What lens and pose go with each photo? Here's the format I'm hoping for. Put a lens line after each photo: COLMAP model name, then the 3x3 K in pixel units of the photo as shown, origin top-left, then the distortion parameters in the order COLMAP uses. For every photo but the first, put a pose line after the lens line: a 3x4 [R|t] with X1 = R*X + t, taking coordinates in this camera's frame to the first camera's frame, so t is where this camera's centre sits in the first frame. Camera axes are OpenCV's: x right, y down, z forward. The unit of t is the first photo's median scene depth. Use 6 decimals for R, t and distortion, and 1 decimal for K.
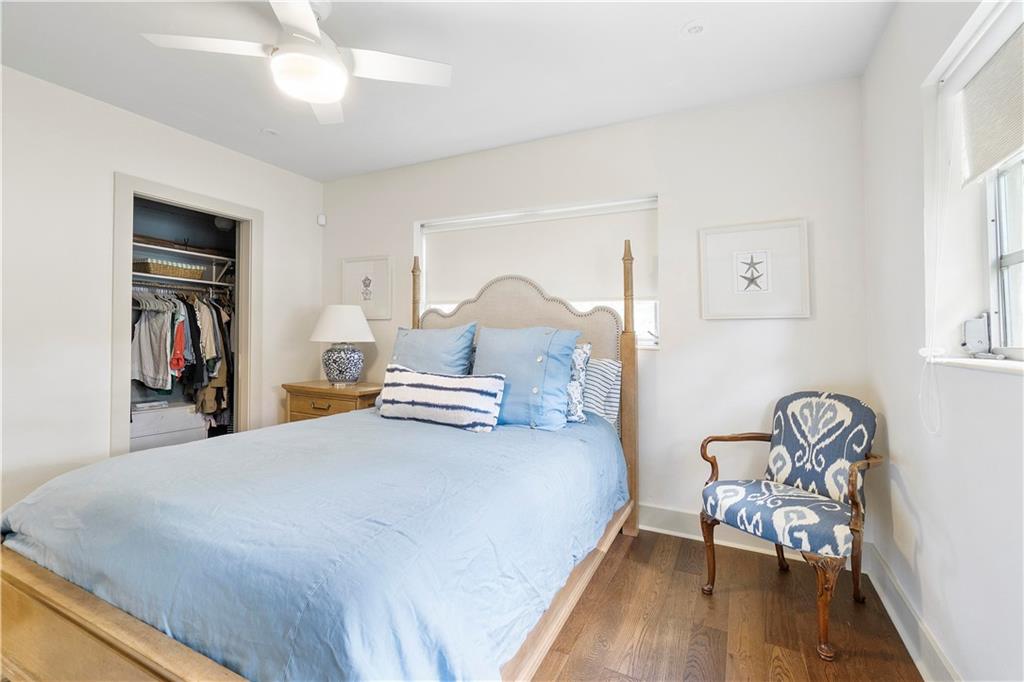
lens RADIAL K [[447.8, 0, 508.4], [0, 447.8, 327.5], [0, 0, 1]] dist [-0.003219, -0.000330]
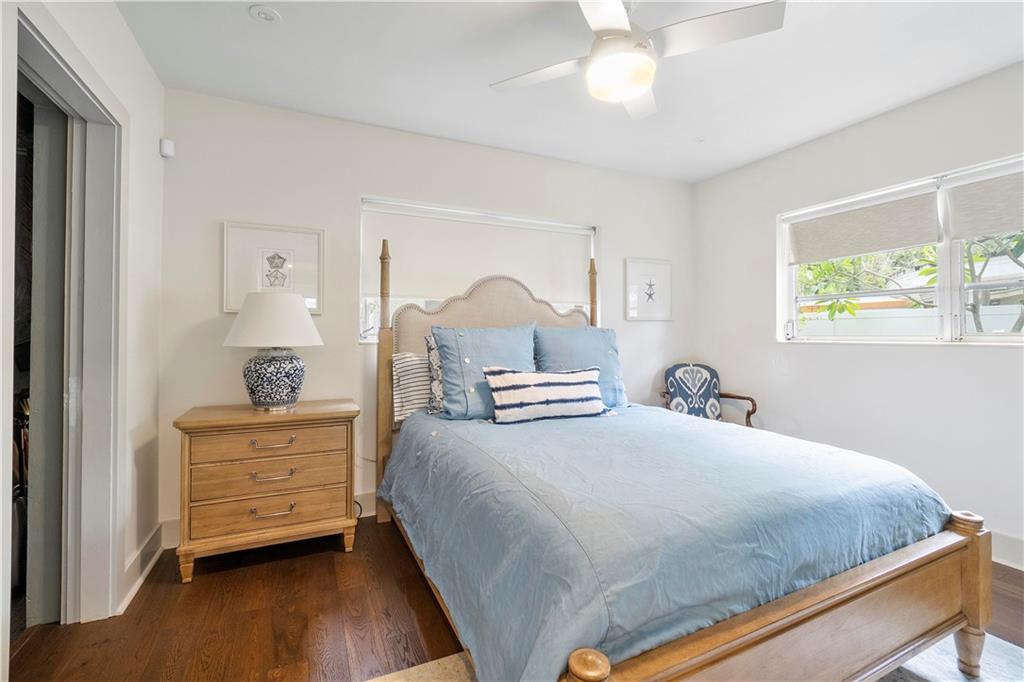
lens RADIAL K [[447.8, 0, 508.4], [0, 447.8, 327.5], [0, 0, 1]] dist [-0.003219, -0.000330]
pose [[0.616986, -0.001825, 0.786972, -1.053947], [-0.002429, 0.999988, 0.004224, -0.000433], [-0.786970, -0.004518, 0.616974, 0.458869]]
